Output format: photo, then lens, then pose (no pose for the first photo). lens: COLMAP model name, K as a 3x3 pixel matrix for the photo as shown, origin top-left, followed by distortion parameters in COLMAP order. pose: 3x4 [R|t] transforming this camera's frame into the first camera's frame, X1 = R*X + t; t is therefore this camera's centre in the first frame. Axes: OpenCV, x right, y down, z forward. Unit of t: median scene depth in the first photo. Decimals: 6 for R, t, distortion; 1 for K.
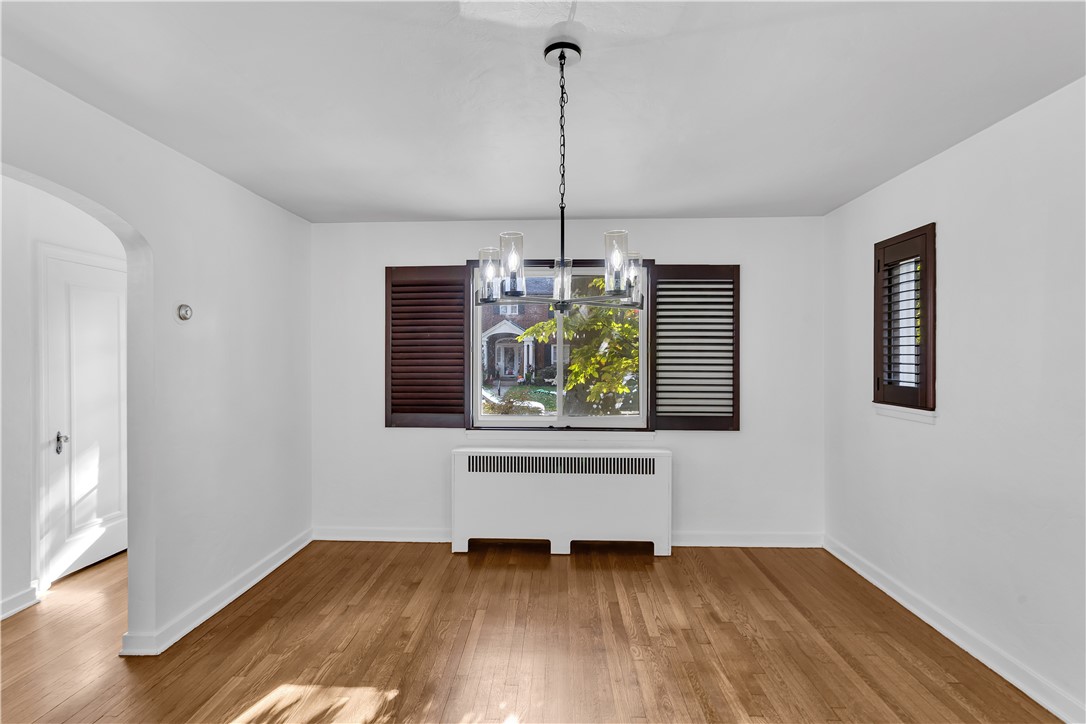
lens RADIAL K [[521.4, 0, 534.8], [0, 521.4, 362.1], [0, 0, 1]] dist [-0.000767, 0.001657]
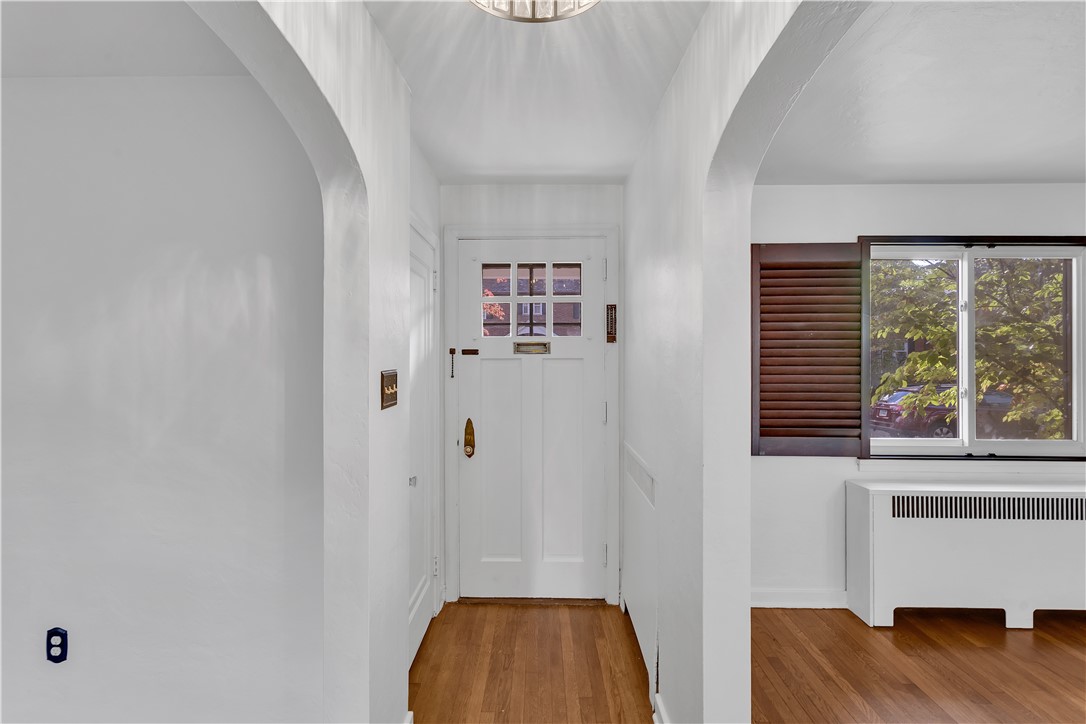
lens RADIAL K [[521.4, 0, 535.1], [0, 521.4, 360.6], [0, 0, 1]] dist [-0.000767, 0.001657]
pose [[0.999571, 0.002250, 0.029216, -0.658620], [-0.001790, 0.999874, -0.015751, -0.000181], [-0.029248, 0.015692, 0.999449, 0.268879]]
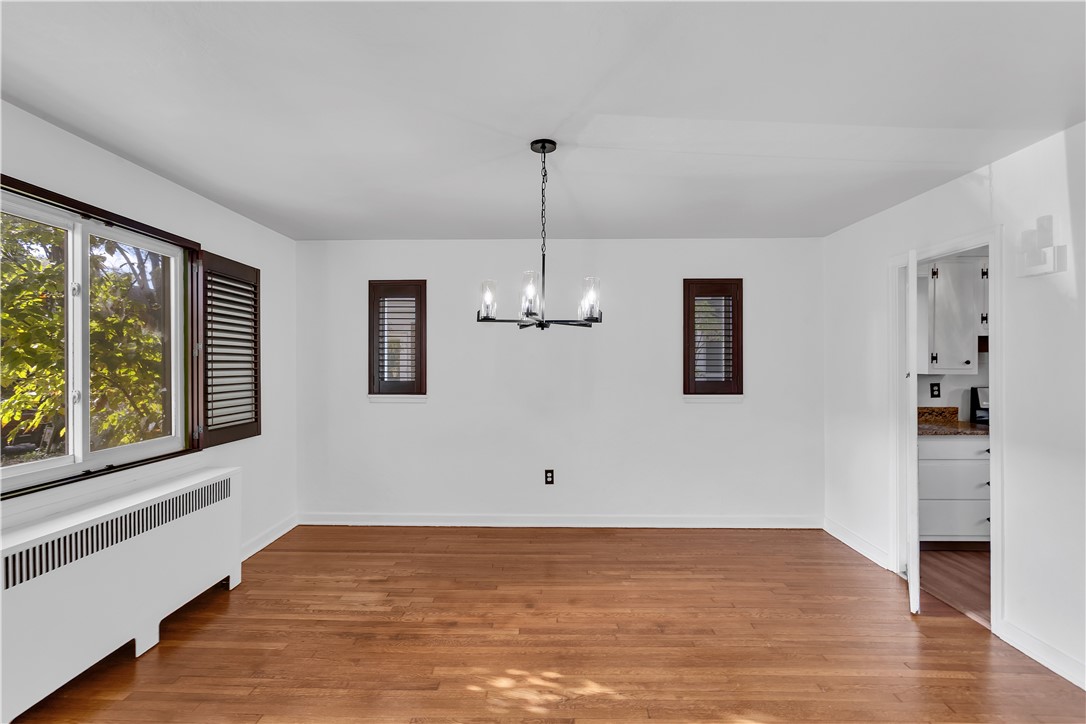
lens RADIAL K [[521.4, 0, 538.8], [0, 521.4, 363.6], [0, 0, 1]] dist [-0.000767, 0.001657]
pose [[-0.031024, -0.000846, 0.999518, -0.641126], [0.008729, 0.999961, 0.001117, -0.001592], [-0.999481, 0.008759, -0.031016, 0.504202]]
